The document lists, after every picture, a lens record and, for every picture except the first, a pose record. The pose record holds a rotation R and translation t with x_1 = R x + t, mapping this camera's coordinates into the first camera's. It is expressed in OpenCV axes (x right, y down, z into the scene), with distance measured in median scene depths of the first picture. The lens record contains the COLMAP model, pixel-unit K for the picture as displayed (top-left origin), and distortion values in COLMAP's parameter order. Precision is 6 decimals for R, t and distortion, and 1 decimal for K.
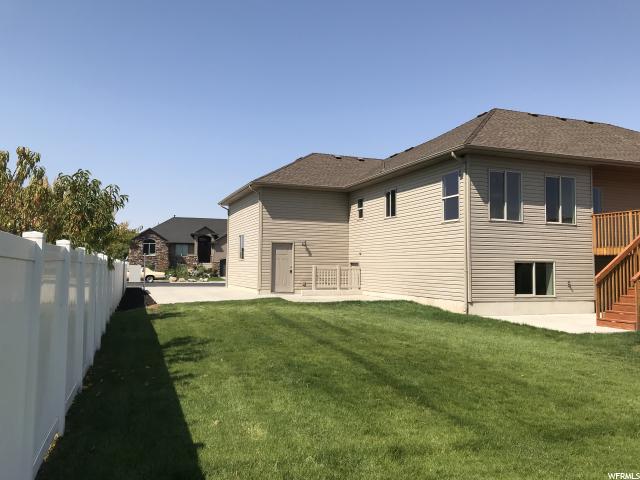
lens RADIAL K [[522.6, 0, 315.6], [0, 522.6, 230.0], [0, 0, 1]] dist [0.034469, -0.009544]
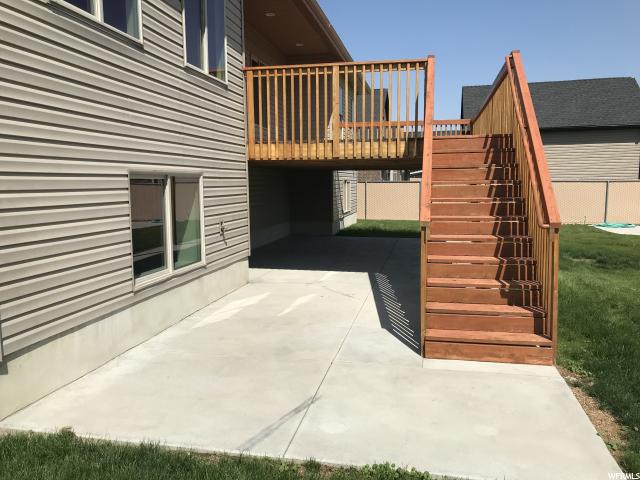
lens RADIAL K [[522.6, 0, 315.6], [0, 522.6, 230.0], [0, 0, 1]] dist [0.034469, -0.009544]
pose [[0.529163, -0.094274, 0.843267, 0.195235], [-0.042759, 0.989583, 0.137464, 0.050086], [-0.847442, -0.108798, 0.519620, 0.818272]]
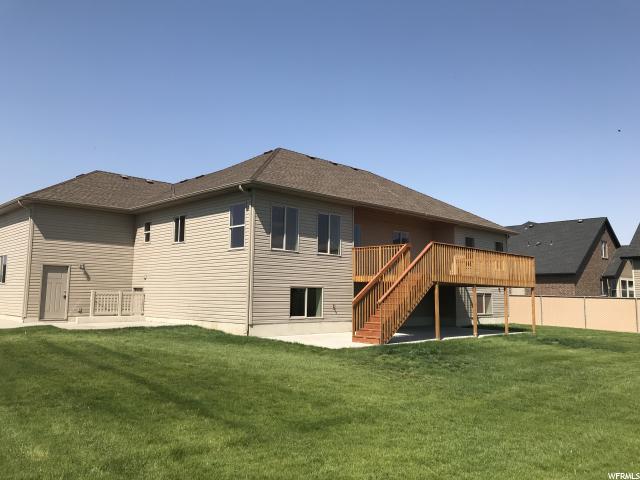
lens RADIAL K [[522.6, 0, 315.6], [0, 522.6, 230.0], [0, 0, 1]] dist [0.034469, -0.009544]
pose [[0.920229, 0.049991, 0.388174, -0.011369], [-0.031313, 0.998034, -0.054298, -0.002939], [-0.390125, 0.037812, 0.919985, -0.054790]]
